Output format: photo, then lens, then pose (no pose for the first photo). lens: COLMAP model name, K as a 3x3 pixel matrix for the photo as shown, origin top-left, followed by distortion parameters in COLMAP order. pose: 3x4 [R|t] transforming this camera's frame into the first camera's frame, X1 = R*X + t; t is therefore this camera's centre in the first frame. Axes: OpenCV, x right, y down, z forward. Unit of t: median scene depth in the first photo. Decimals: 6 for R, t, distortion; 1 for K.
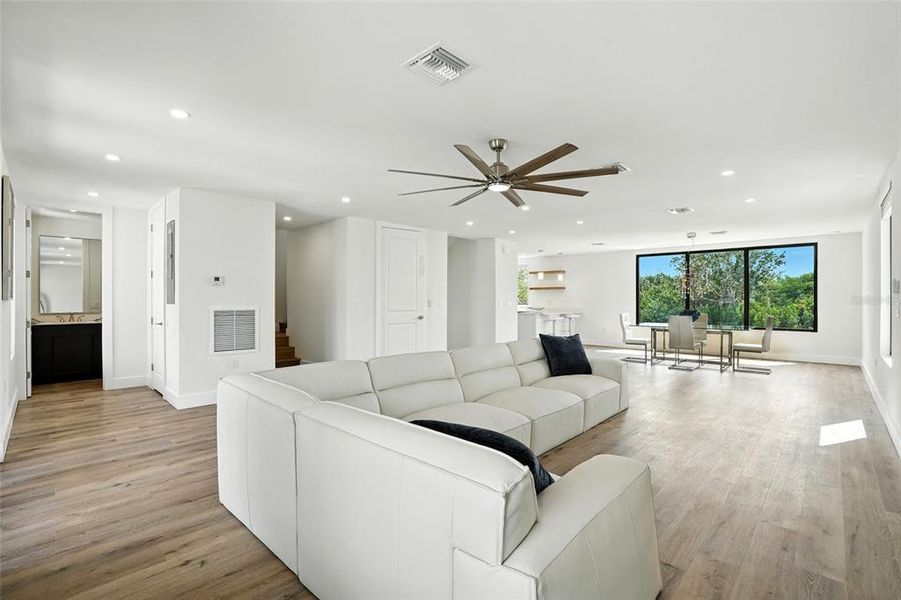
lens RADIAL K [[418.7, 0, 451.4], [0, 418.7, 296.6], [0, 0, 1]] dist [-0.060538, 0.022172]
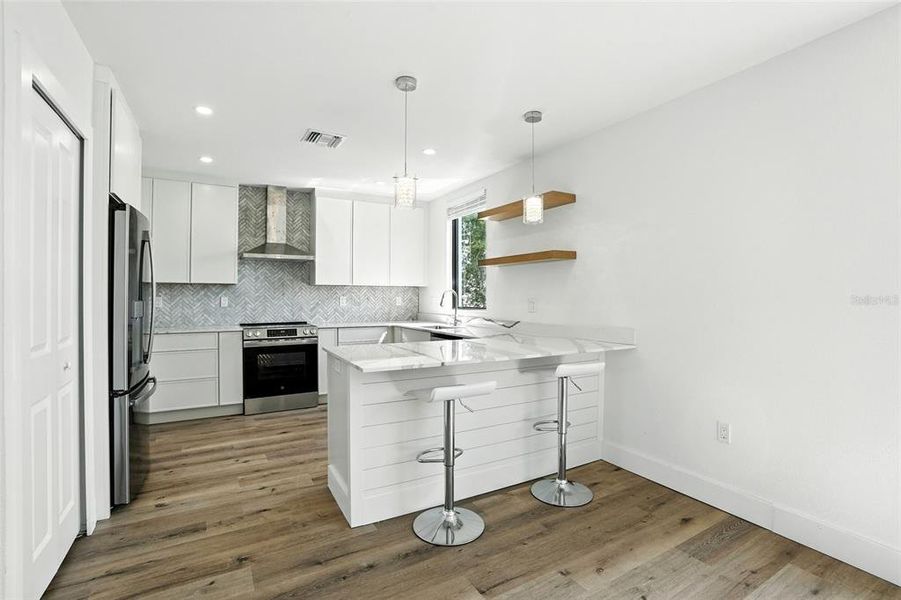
lens RADIAL K [[418.7, 0, 451.4], [0, 418.7, 296.6], [0, 0, 1]] dist [-0.060538, 0.022172]
pose [[0.961839, 0.004567, -0.273576, 0.071257], [-0.002250, 0.999959, 0.008781, 0.001610], [0.273605, -0.007830, 0.961810, 0.186552]]
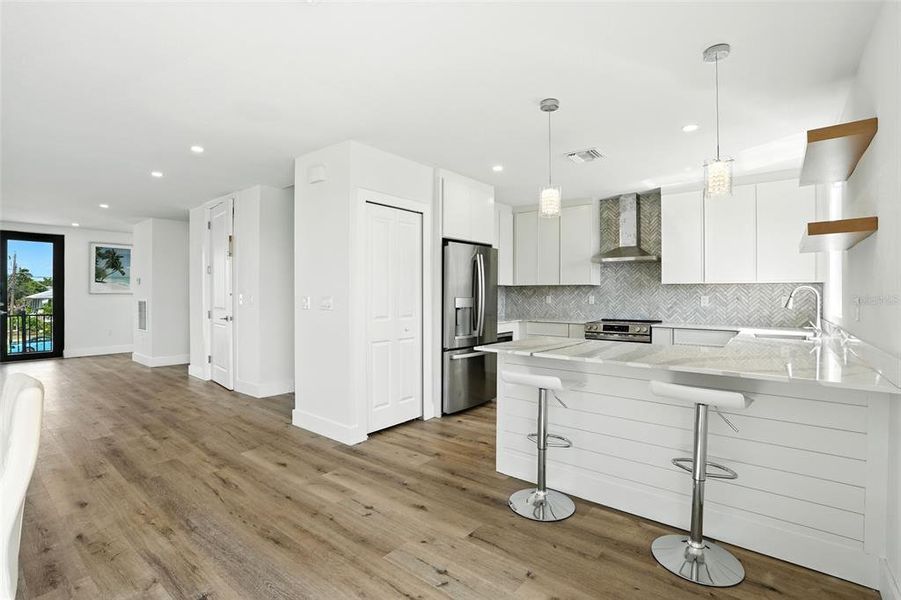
lens RADIAL K [[418.7, 0, 451.4], [0, 418.7, 296.6], [0, 0, 1]] dist [-0.060538, 0.022172]
pose [[0.090813, 0.007122, -0.995843, 0.109460], [0.004143, 0.999963, 0.007529, 0.001823], [0.995859, -0.004809, 0.090780, 0.216814]]
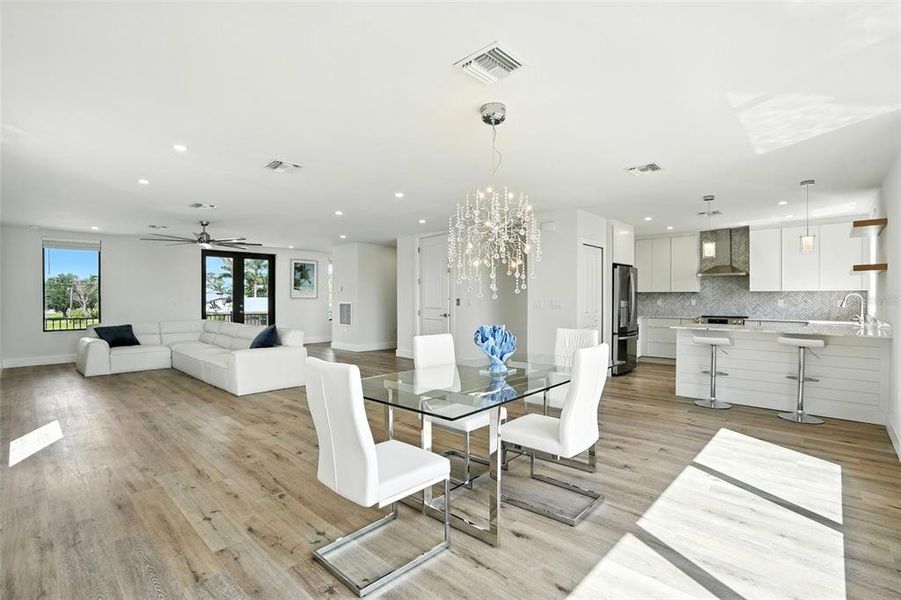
lens RADIAL K [[418.7, 0, 451.4], [0, 418.7, 296.6], [0, 0, 1]] dist [-0.060538, 0.022172]
pose [[0.018504, -0.001884, -0.999827, 0.160962], [0.004646, 0.999988, -0.001798, 0.001290], [0.999818, -0.004612, 0.018513, 0.164312]]
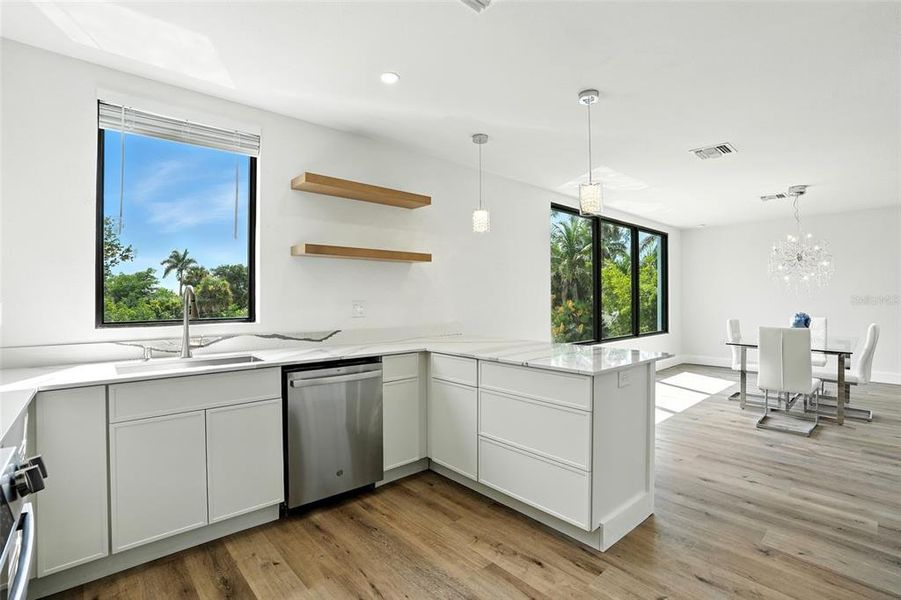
lens RADIAL K [[418.7, 0, 451.4], [0, 418.7, 296.6], [0, 0, 1]] dist [-0.060538, 0.022172]
pose [[0.068070, 0.008821, 0.997642, -0.006339], [-0.005359, 0.999950, -0.008476, 0.002433], [-0.997666, -0.004769, 0.068114, 0.251341]]
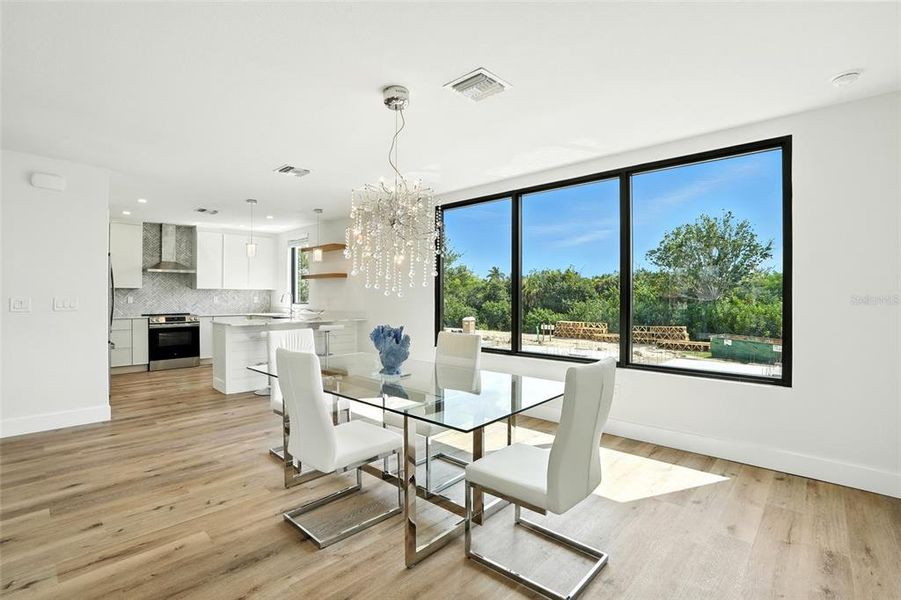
lens RADIAL K [[418.7, 0, 451.4], [0, 418.7, 296.6], [0, 0, 1]] dist [-0.060538, 0.022172]
pose [[0.999916, 0.004299, 0.012195, 0.107611], [-0.004404, 0.999953, 0.008648, 0.000773], [-0.012157, -0.008701, 0.999888, 0.115370]]
